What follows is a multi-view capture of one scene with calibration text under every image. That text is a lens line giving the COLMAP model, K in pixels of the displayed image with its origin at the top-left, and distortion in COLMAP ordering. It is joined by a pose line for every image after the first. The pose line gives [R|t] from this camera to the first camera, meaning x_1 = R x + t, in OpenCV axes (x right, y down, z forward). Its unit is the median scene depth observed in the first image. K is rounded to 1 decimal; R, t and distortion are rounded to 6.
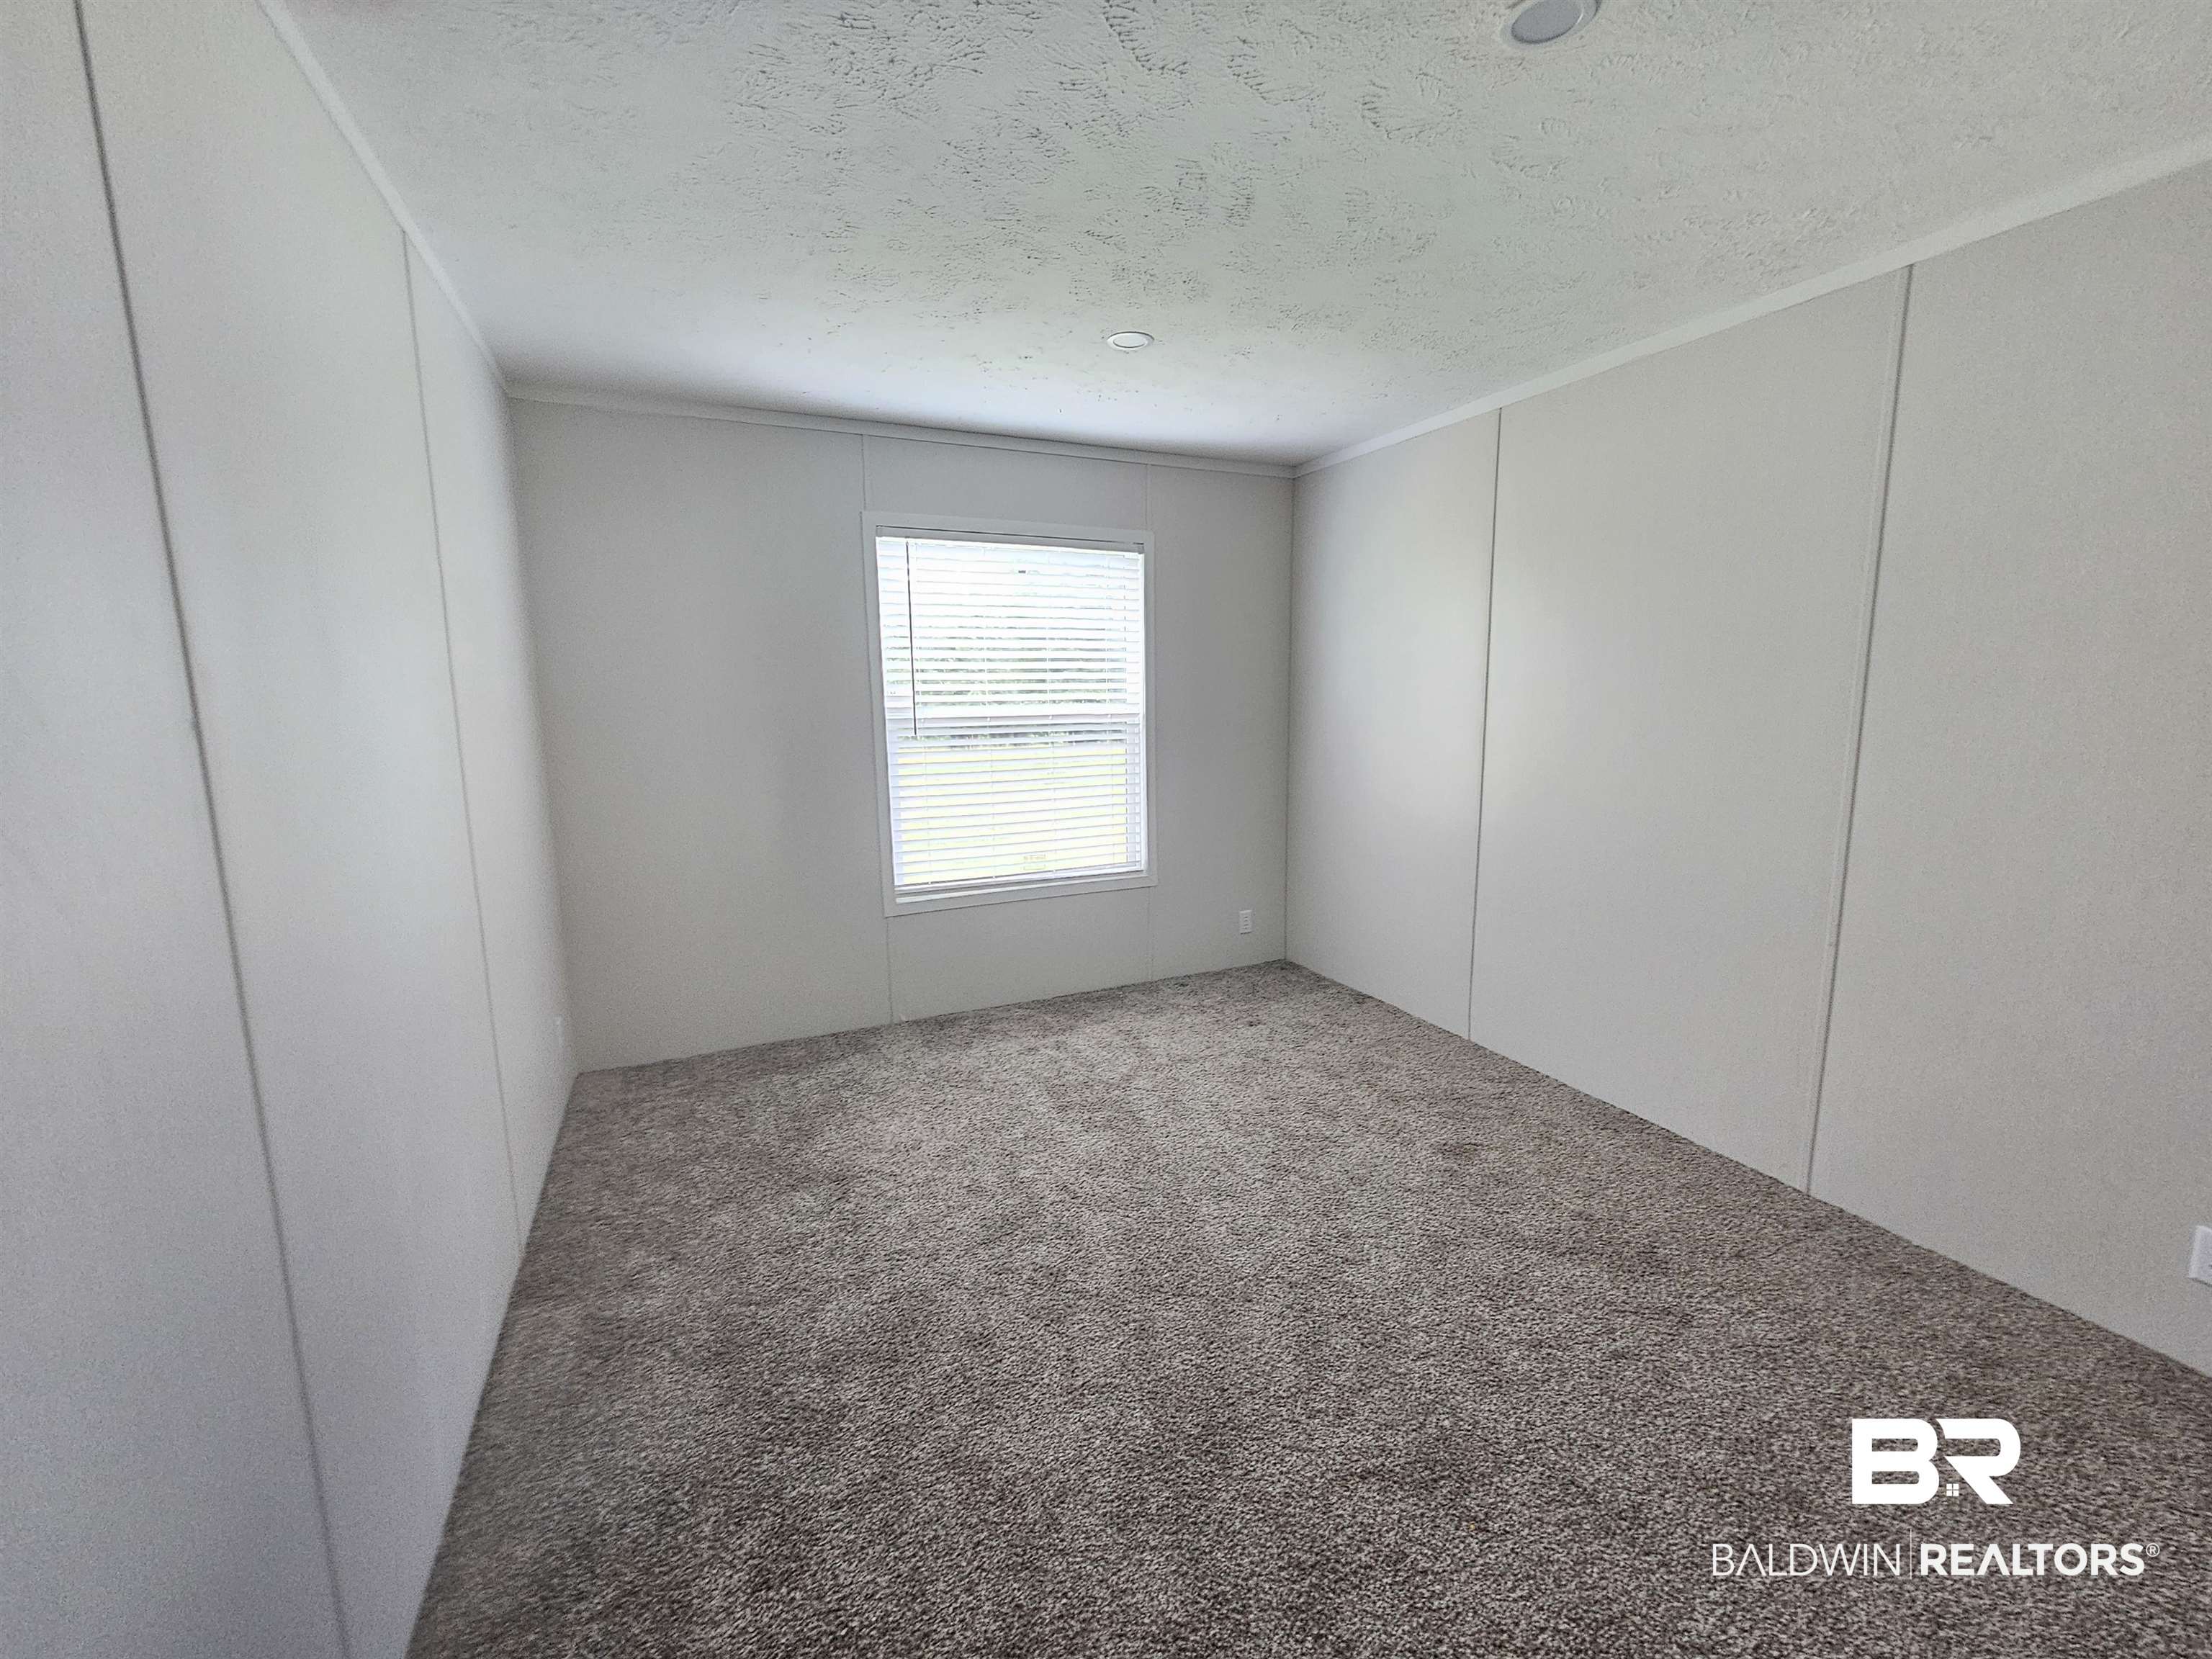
lens RADIAL K [[907.2, 0, 1123.9], [0, 907.2, 820.2], [0, 0, 1]] dist [-0.005368, -0.000001]
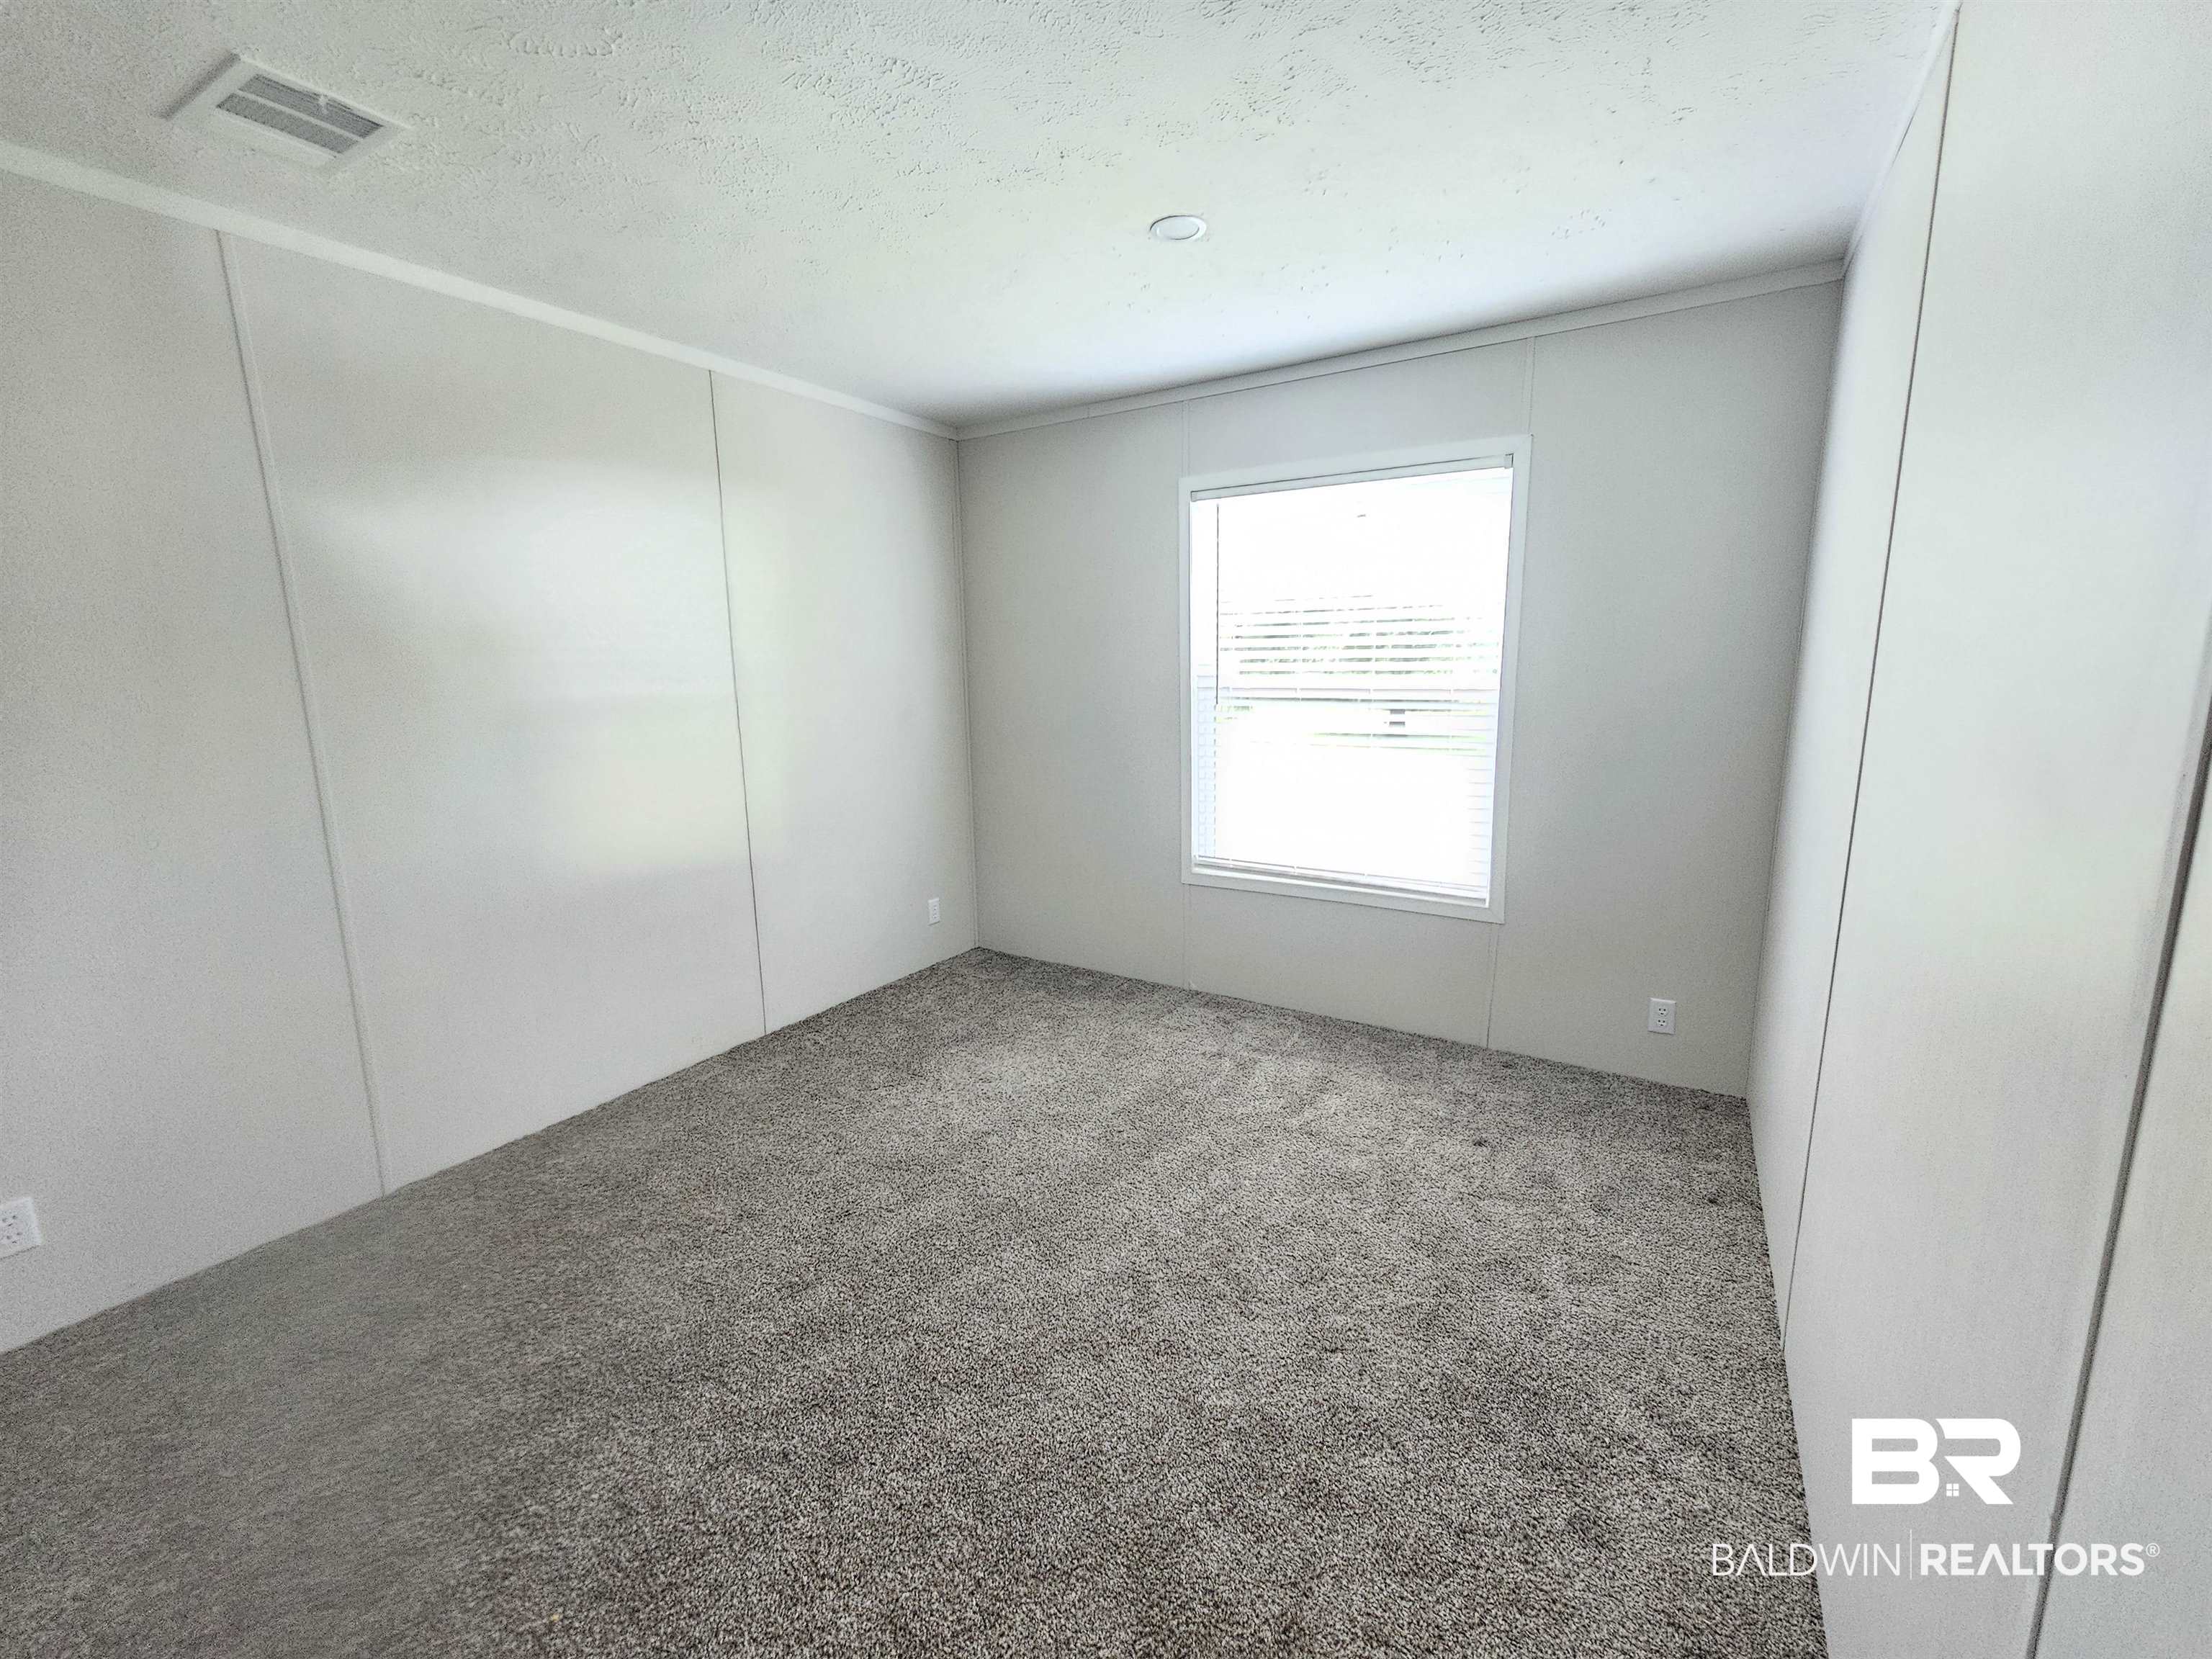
lens RADIAL K [[907.2, 0, 1123.9], [0, 907.2, 820.2], [0, 0, 1]] dist [-0.005368, -0.000001]
pose [[0.550669, 0.150280, -0.821084, 0.529739], [-0.114676, 0.987953, 0.103913, -0.061360], [0.826809, 0.036937, 0.561269, 0.379107]]
